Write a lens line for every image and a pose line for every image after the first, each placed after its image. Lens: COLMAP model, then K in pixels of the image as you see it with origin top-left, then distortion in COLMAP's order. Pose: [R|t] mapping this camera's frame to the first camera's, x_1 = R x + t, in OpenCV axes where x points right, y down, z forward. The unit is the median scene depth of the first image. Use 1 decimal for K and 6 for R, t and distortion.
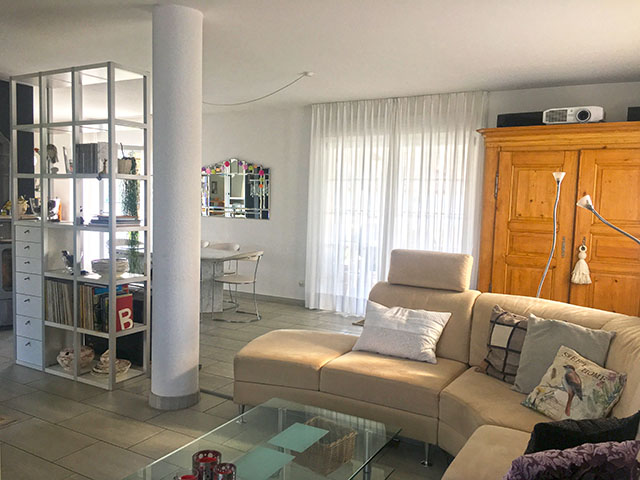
lens RADIAL K [[535.3, 0, 320.0], [0, 535.3, 240.0], [0, 0, 1]] dist [0.076040, -0.002950]
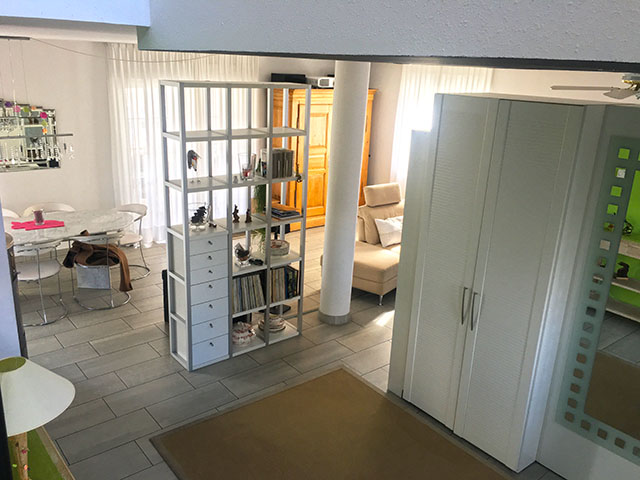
lens RADIAL K [[546.7, 0, 320.0], [0, 546.7, 240.0], [0, 0, 1]] dist [-0.004921, -0.001366]
pose [[0.335762, -0.295436, 0.894417, -1.379317], [0.025451, 0.952039, 0.304915, -0.326065], [-0.941603, -0.079615, 0.327178, 0.483064]]
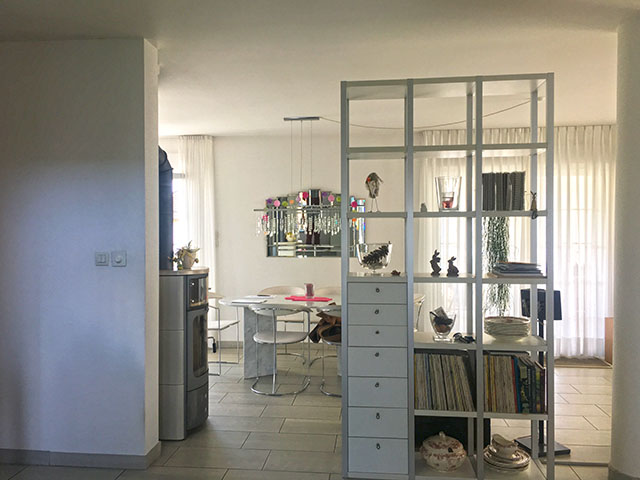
lens RADIAL K [[550.5, 0, 320.0], [0, 550.5, 240.0], [0, 0, 1]] dist [0.054204, -0.001767]
pose [[0.909429, -0.036416, 0.414262, -0.919430], [0.056613, 0.997726, -0.036579, -0.061793], [-0.411987, 0.056718, 0.909423, 0.353684]]
